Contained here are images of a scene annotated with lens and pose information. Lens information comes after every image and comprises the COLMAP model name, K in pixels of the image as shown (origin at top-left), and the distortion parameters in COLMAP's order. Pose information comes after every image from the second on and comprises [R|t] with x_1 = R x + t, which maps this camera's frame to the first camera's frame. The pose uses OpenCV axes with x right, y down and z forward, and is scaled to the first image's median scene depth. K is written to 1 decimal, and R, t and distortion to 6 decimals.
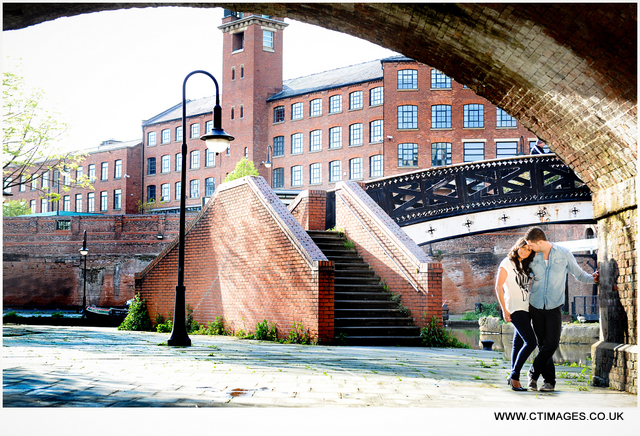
lens RADIAL K [[1163.6, 0, 320.0], [0, 1163.6, 218.0], [0, 0, 1]] dist [-0.012376, 2.461482]
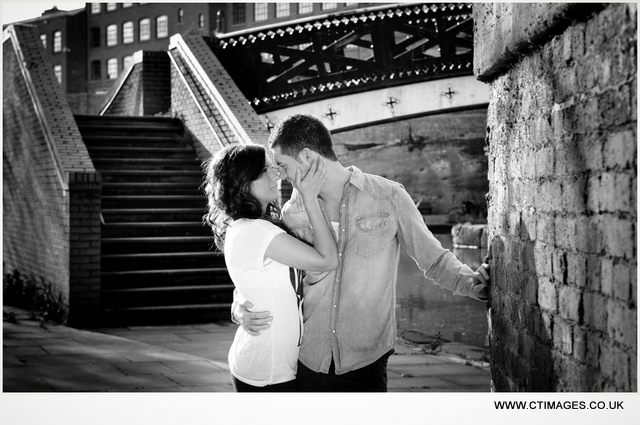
lens RADIAL K [[1311.3, 0, 320.0], [0, 1311.3, 212.5], [0, 0, 1]] dist [0.092638, 0.216298]
pose [[0.999905, -0.007737, 0.011371, 0.079482], [0.006724, 0.996228, 0.086519, 0.002290], [-0.011998, -0.086434, 0.996185, 0.281818]]
